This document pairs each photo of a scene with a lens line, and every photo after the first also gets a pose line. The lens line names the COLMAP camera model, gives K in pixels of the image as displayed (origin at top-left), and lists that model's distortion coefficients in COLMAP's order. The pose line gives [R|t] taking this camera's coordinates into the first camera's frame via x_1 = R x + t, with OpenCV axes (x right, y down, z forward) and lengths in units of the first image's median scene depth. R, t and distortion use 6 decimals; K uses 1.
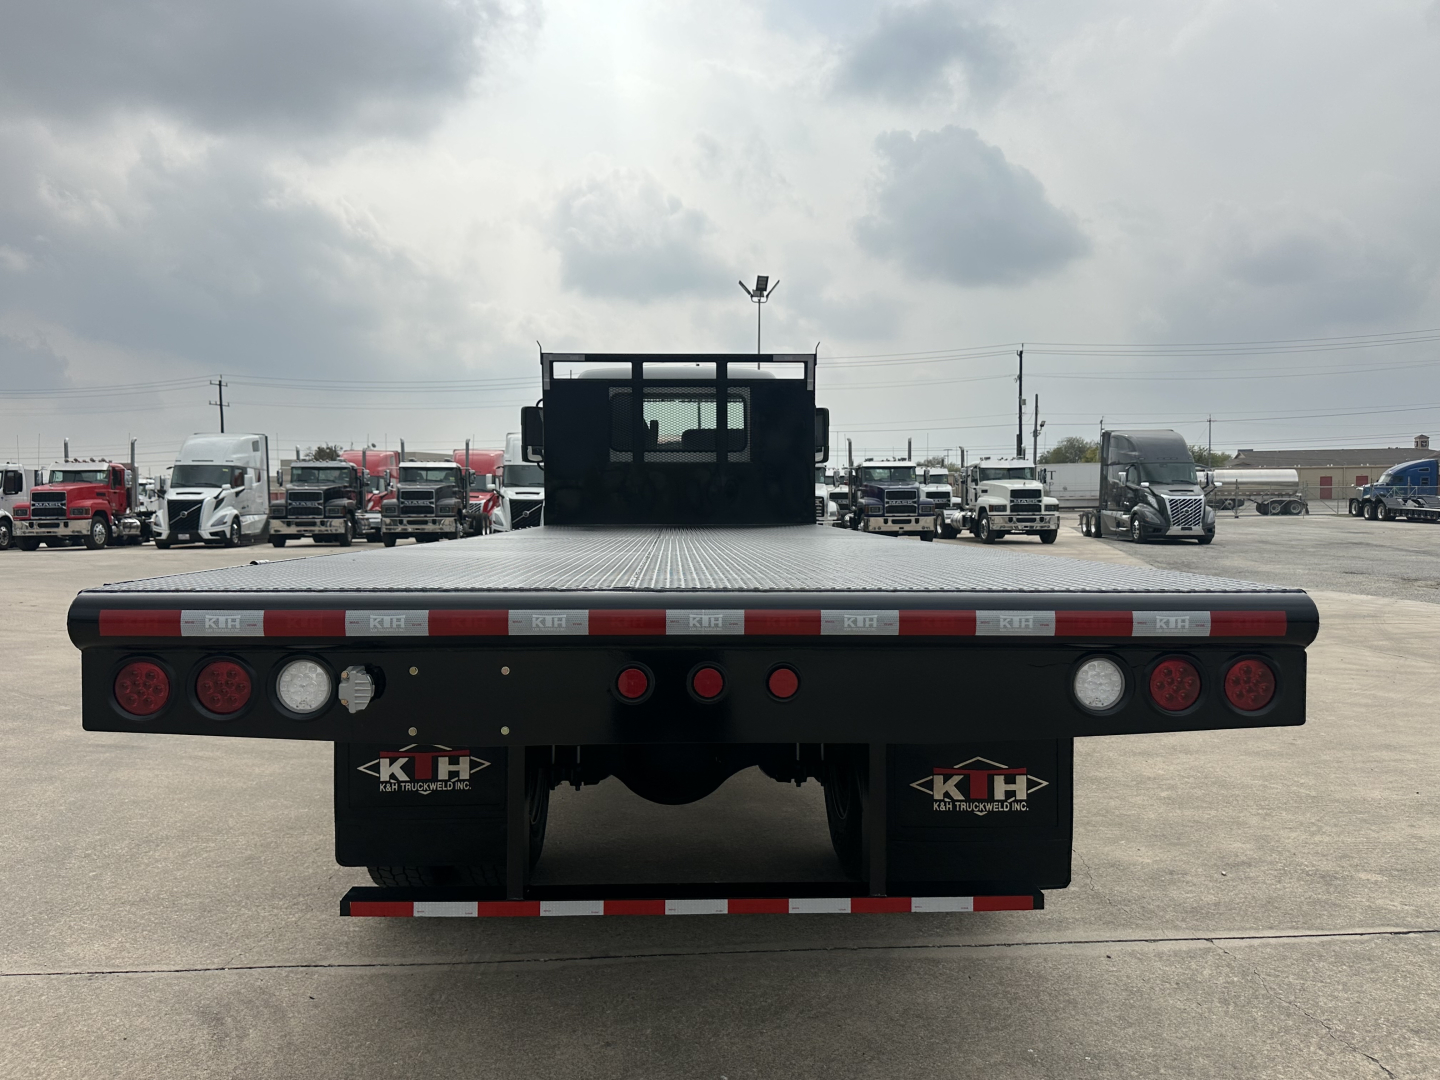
lens RADIAL K [[1058.6, 0, 724.9], [0, 1058.6, 525.6], [0, 0, 1]] dist [-0.008422, 0.003241]
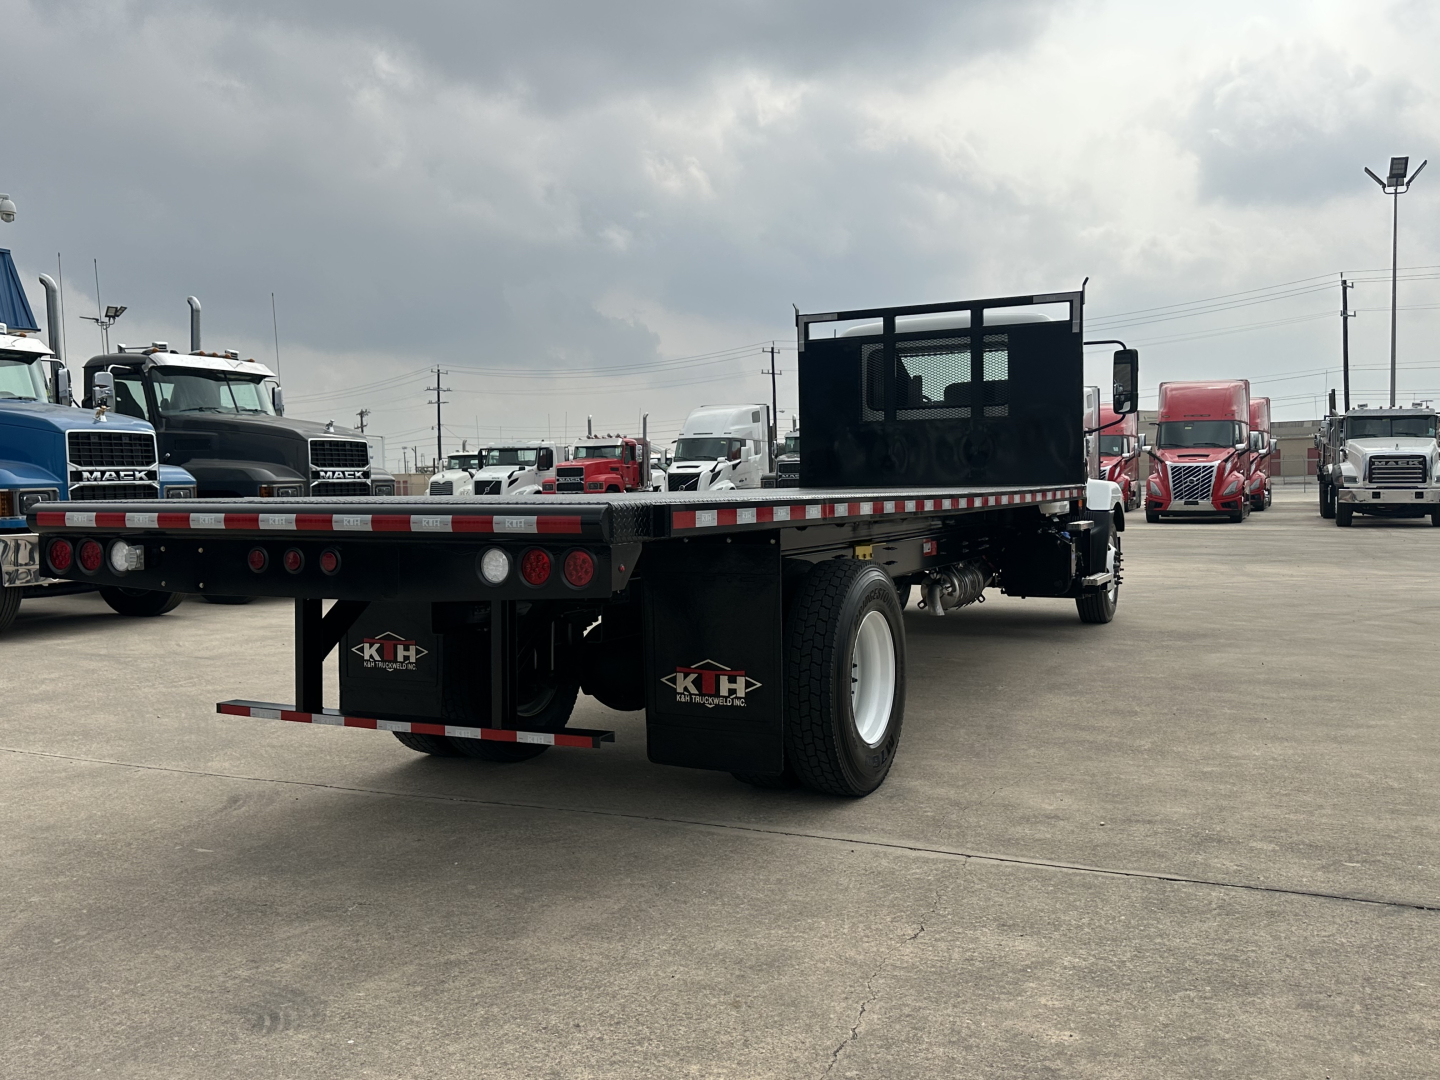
lens RADIAL K [[1257.4, 0, 724.8], [0, 1257.4, 537.1], [0, 0, 1]] dist [0.081854, -0.118106]
pose [[0.880580, 0.007853, -0.473832, 0.335470], [0.005671, 0.999616, 0.027106, 0.014610], [0.473863, -0.026556, 0.880198, -0.089832]]
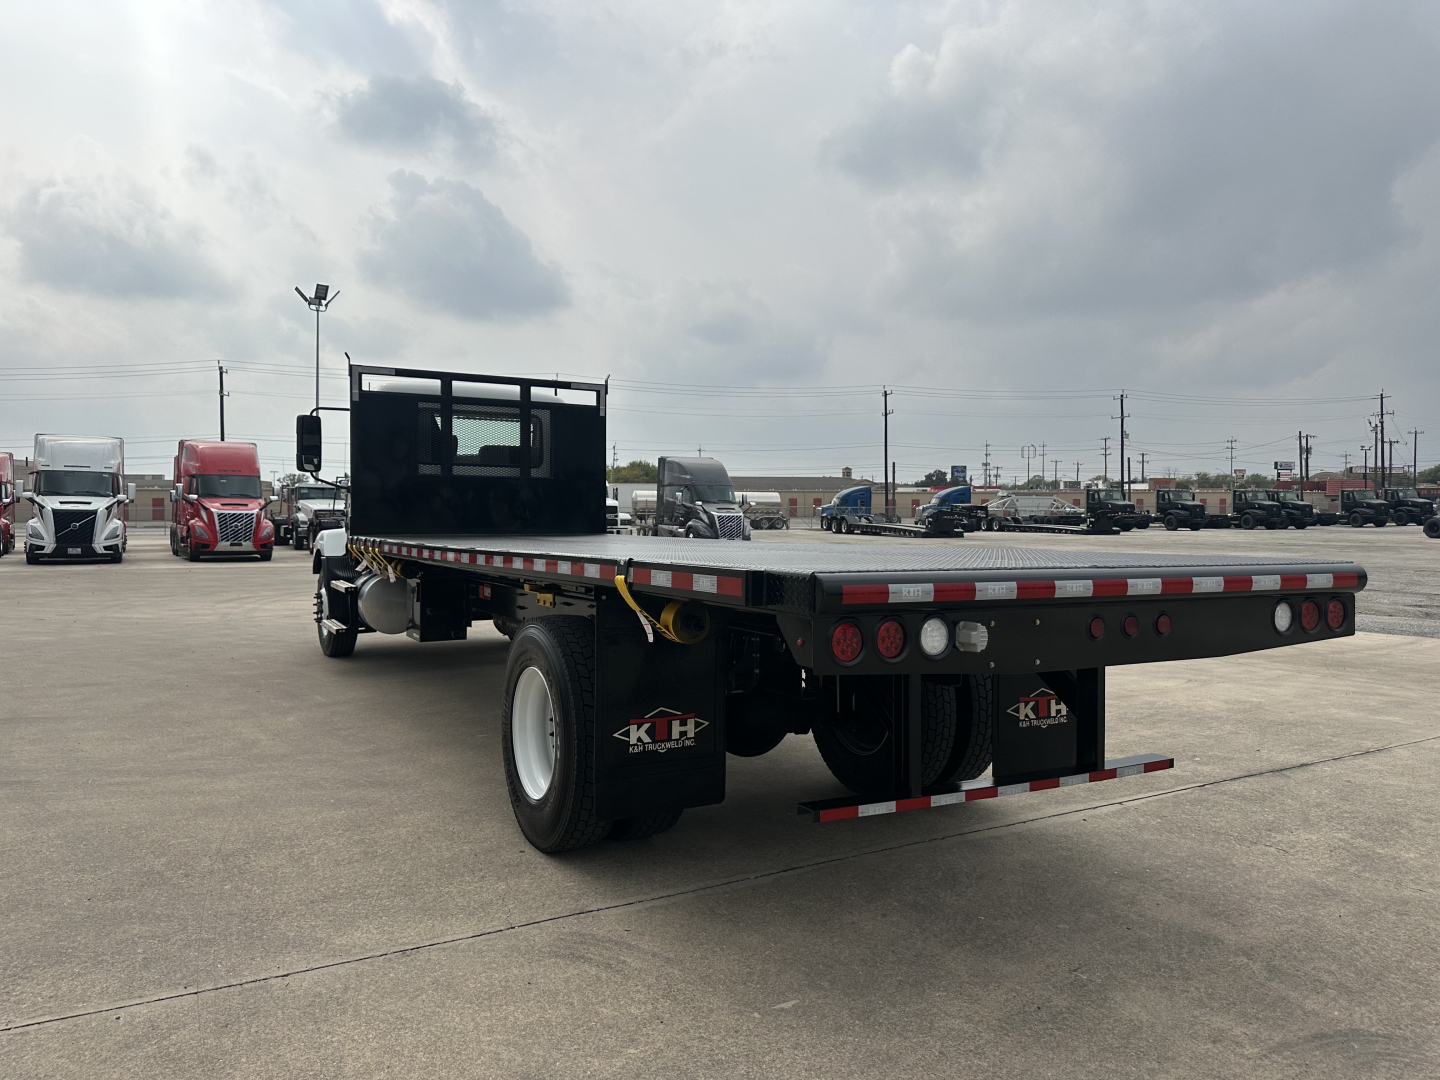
lens RADIAL K [[999.9, 0, 733.5], [0, 999.9, 515.3], [0, 0, 1]] dist [0.042508, -0.042091]
pose [[0.895451, 0.009680, 0.445054, -0.275676], [0.000915, 0.999721, -0.023585, 0.004378], [-0.445158, 0.021526, 0.895193, -0.022471]]
